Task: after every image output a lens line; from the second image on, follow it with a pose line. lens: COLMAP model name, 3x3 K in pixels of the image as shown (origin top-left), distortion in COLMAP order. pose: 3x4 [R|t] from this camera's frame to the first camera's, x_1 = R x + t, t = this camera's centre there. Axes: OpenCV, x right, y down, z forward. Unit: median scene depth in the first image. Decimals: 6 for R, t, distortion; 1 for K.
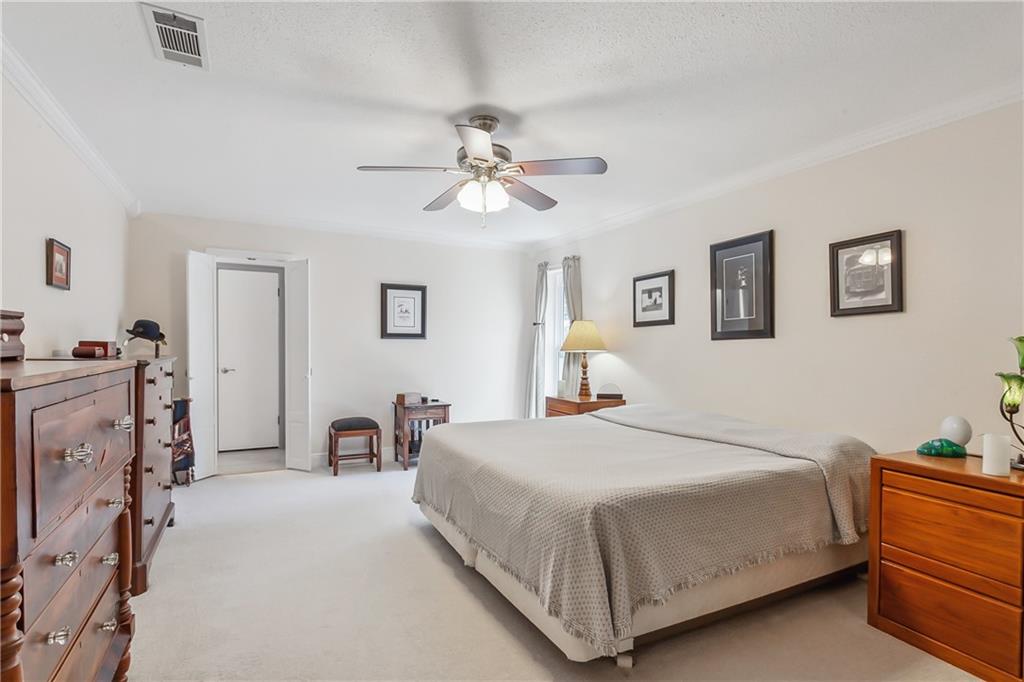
lens RADIAL K [[504.6, 0, 510.8], [0, 504.6, 347.1], [0, 0, 1]] dist [-0.002681, 0.001433]
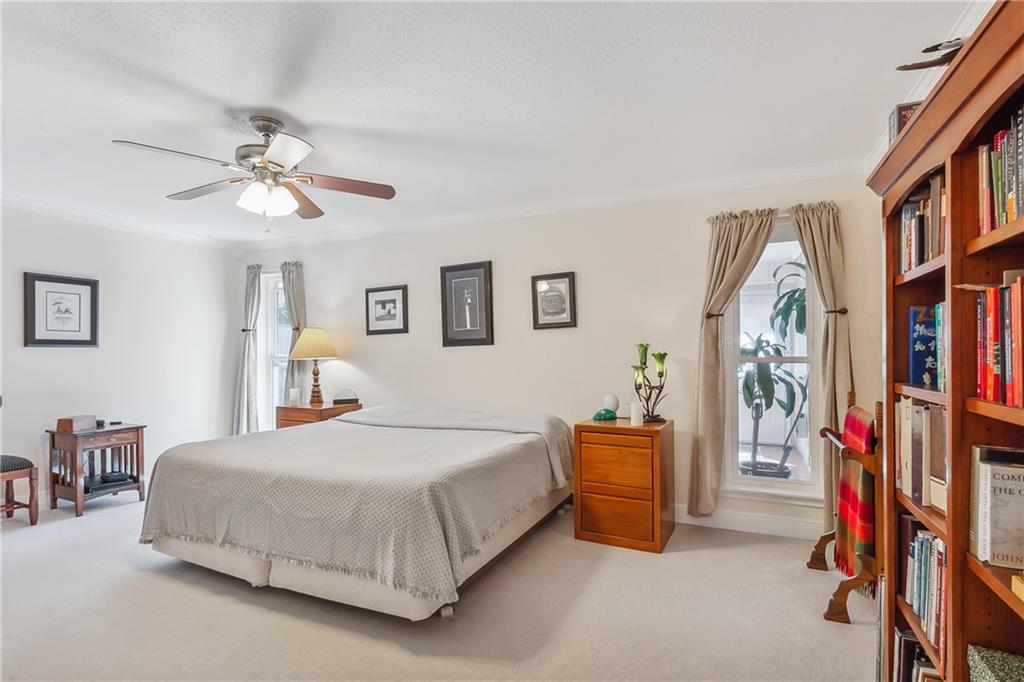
lens RADIAL K [[504.6, 0, 511.2], [0, 504.6, 341.0], [0, 0, 1]] dist [-0.002681, 0.001433]
pose [[0.786000, 0.003588, 0.618216, -0.276808], [0.013333, 0.999652, -0.022754, 0.002396], [-0.618082, 0.026127, 0.785679, -0.044362]]
